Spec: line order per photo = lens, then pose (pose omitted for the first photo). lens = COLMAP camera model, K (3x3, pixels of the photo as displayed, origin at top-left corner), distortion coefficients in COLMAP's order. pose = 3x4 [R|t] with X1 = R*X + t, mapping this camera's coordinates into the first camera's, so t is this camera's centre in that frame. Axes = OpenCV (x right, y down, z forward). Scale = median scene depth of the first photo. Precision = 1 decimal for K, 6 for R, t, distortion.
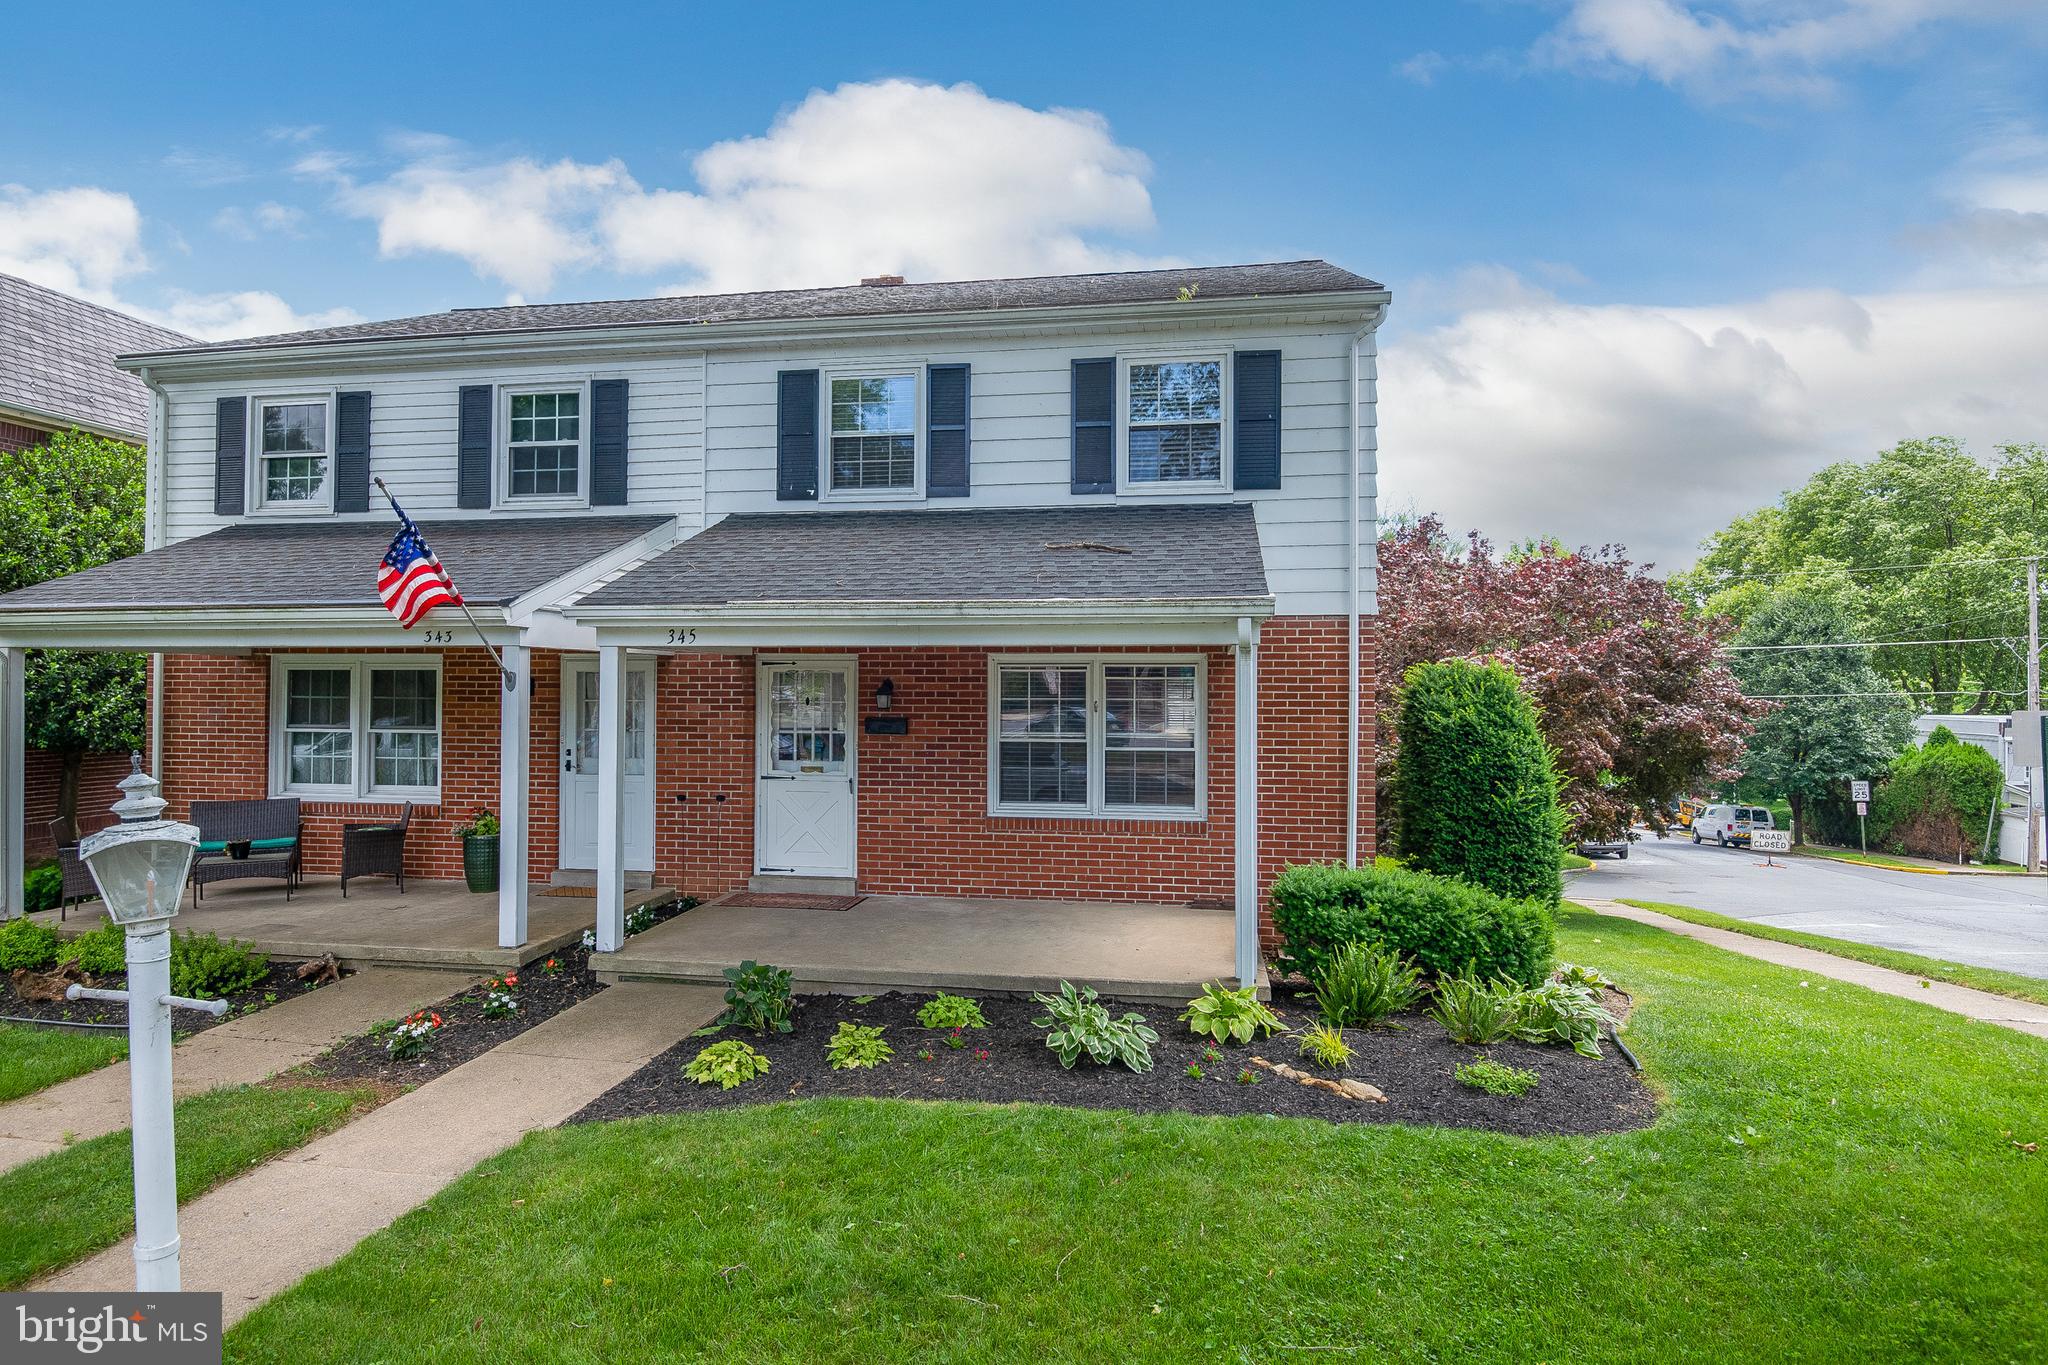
lens RADIAL K [[1135.1, 0, 1002.9], [0, 1135.1, 672.2], [0, 0, 1]] dist [0.002379, -0.024873]
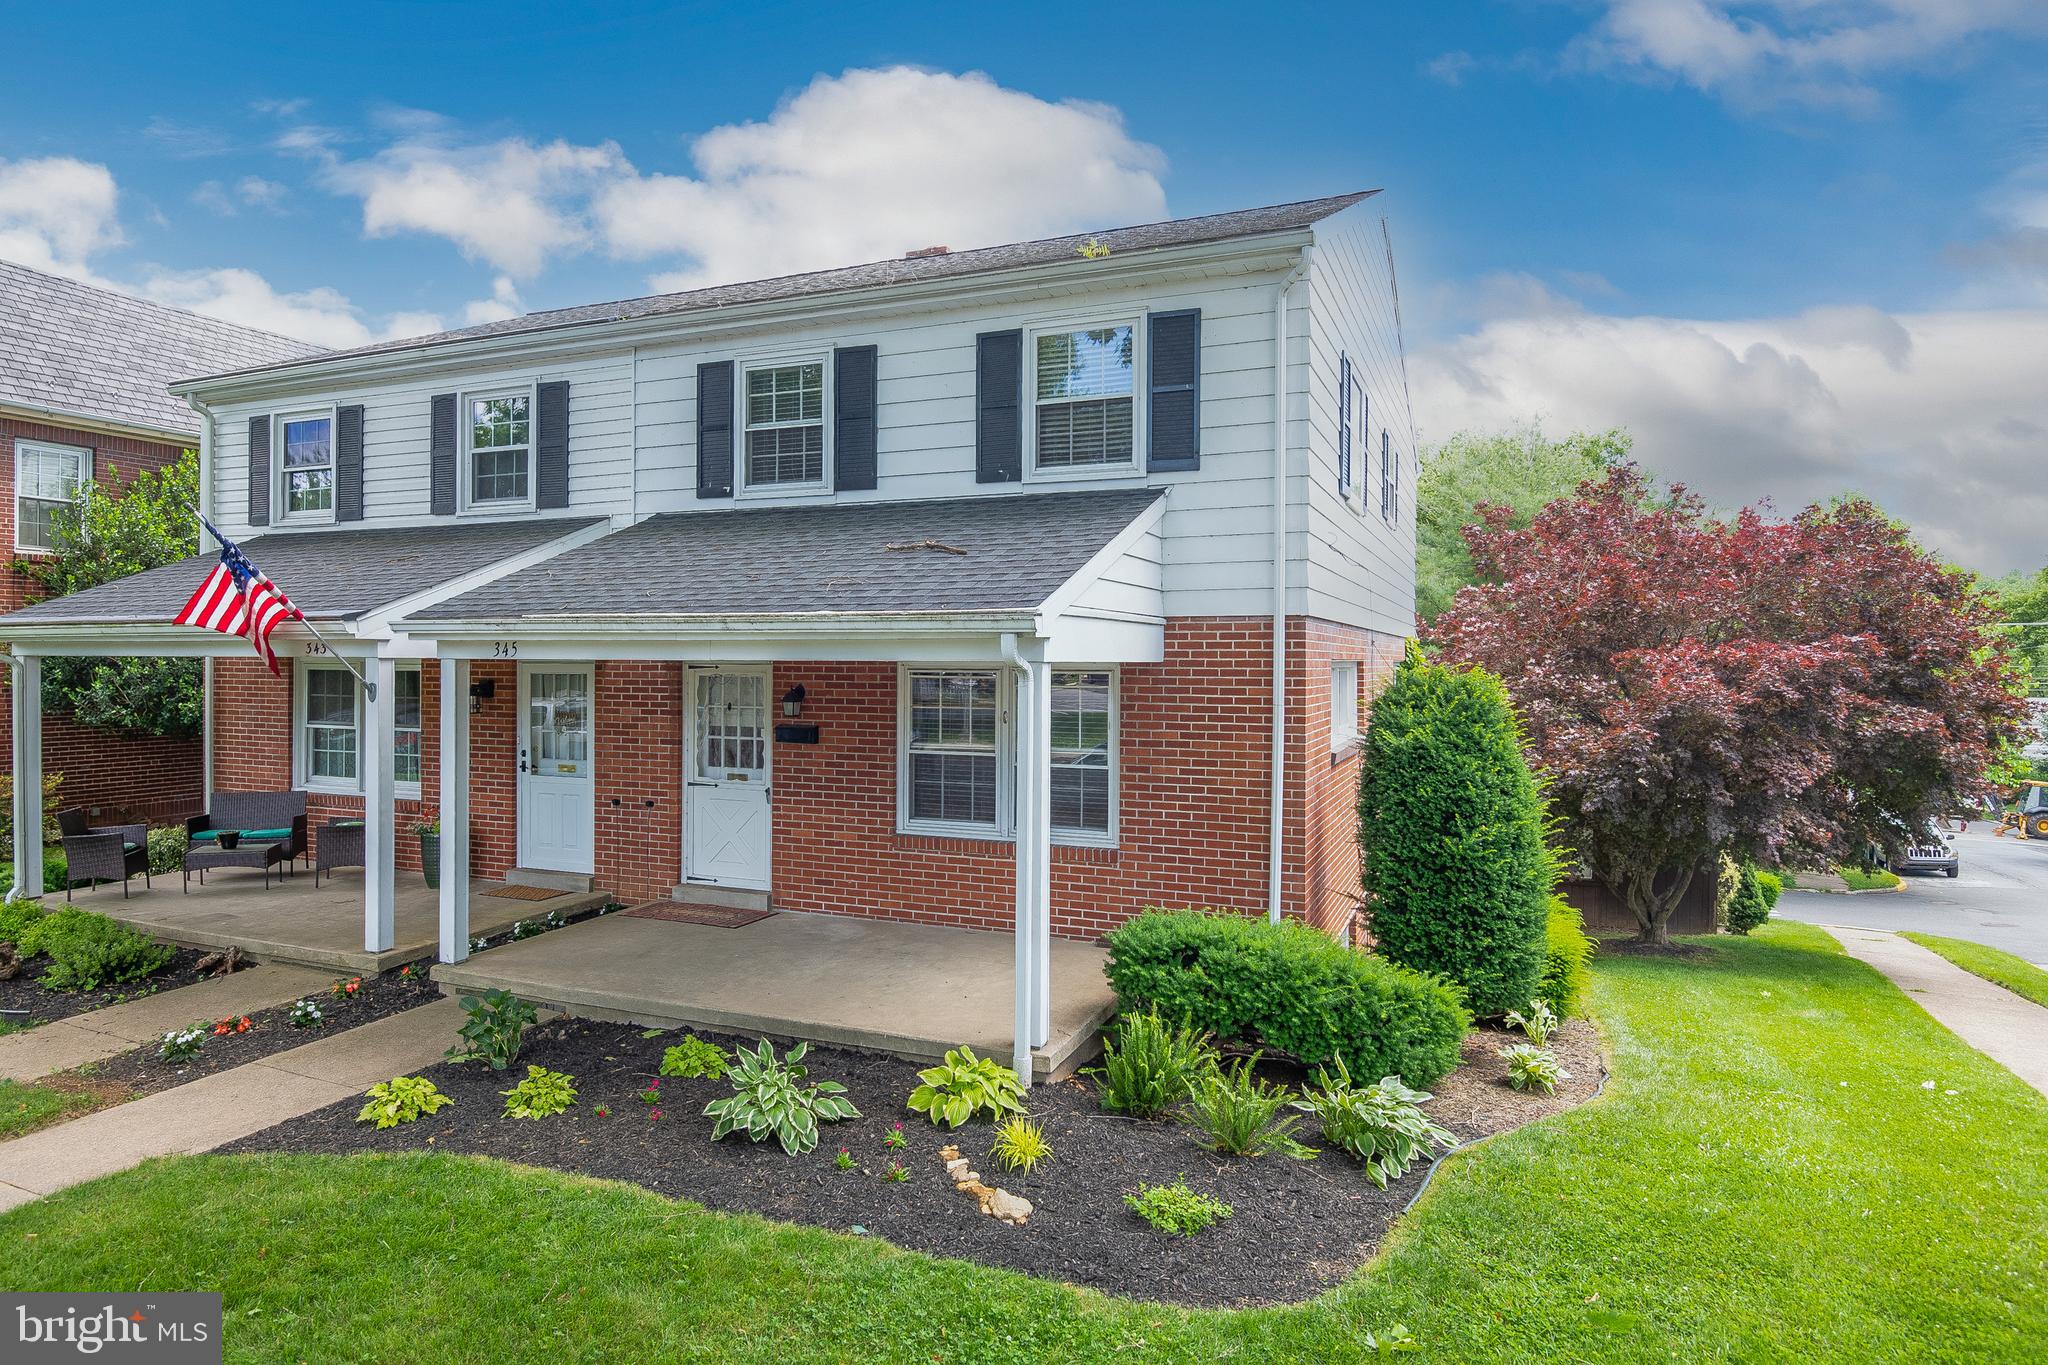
lens RADIAL K [[1166.4, 0, 1018.7], [0, 1166.4, 666.0], [0, 0, 1]] dist [0.003791, -0.026774]
pose [[0.972369, 0.002704, -0.233435, 0.306729], [0.002182, 0.999784, 0.020671, -0.029600], [0.233440, -0.020610, 0.972153, 0.097203]]
